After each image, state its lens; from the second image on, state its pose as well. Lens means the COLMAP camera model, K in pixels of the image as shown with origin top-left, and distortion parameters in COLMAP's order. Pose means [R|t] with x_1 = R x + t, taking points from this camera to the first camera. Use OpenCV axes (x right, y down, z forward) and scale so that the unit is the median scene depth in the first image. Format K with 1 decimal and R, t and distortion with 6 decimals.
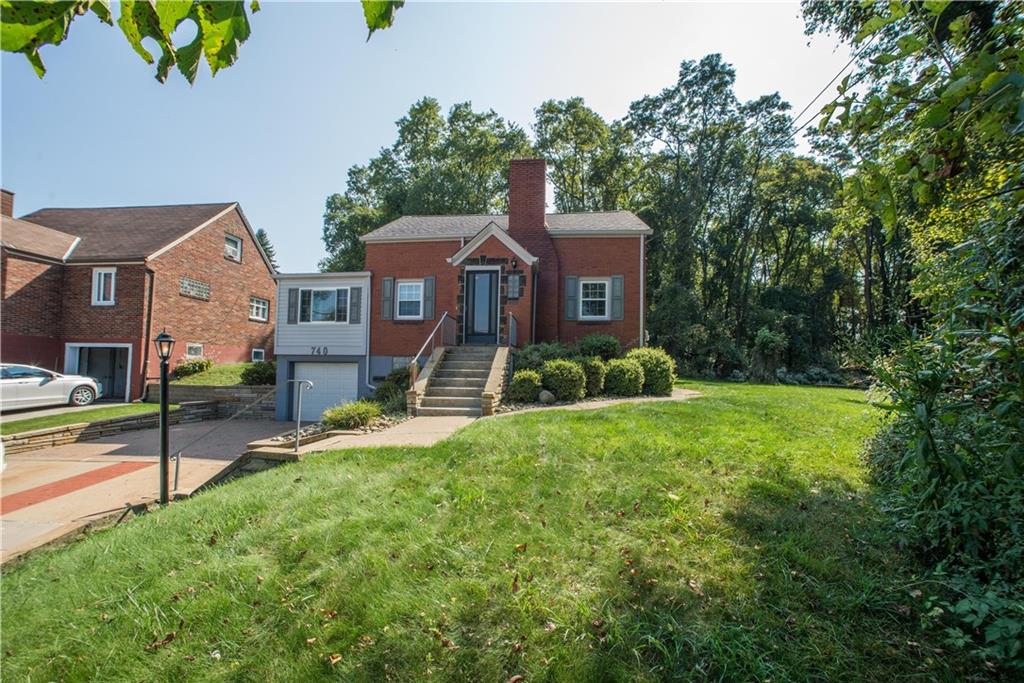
lens RADIAL K [[431.9, 0, 532.6], [0, 431.9, 355.0], [0, 0, 1]] dist [-0.049053, 0.022310]
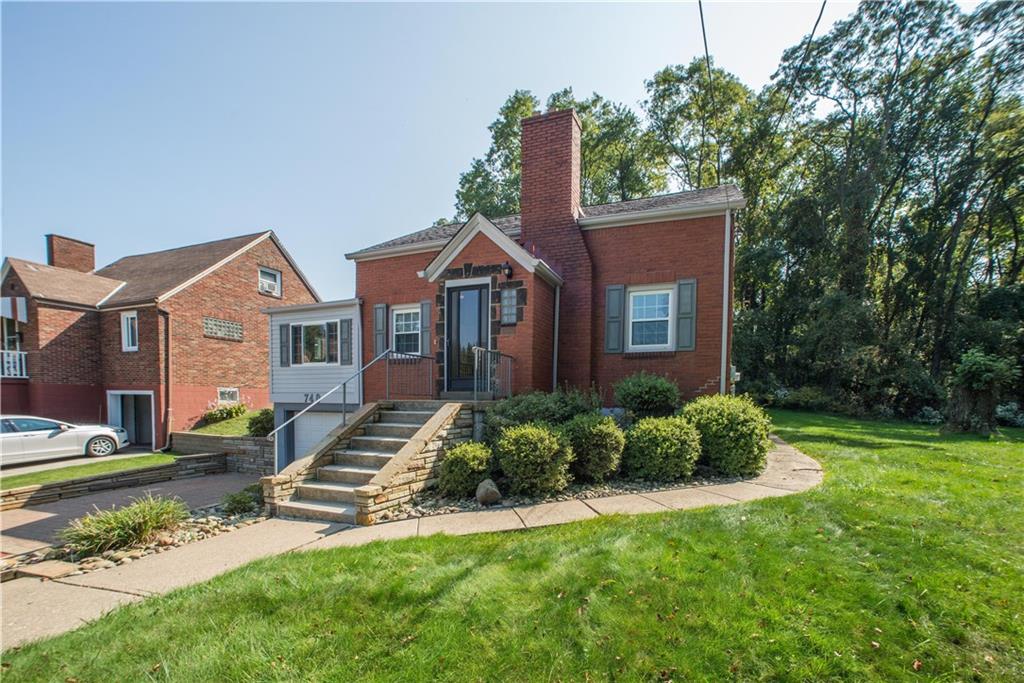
lens RADIAL K [[450.5, 0, 546.4], [0, 450.5, 419.8], [0, 0, 1]] dist [-0.043920, 0.018893]
pose [[0.959846, 0.013097, -0.280222, 0.182574], [0.009975, 0.996684, 0.080750, -0.032398], [0.280350, -0.080302, 0.956533, 0.281463]]
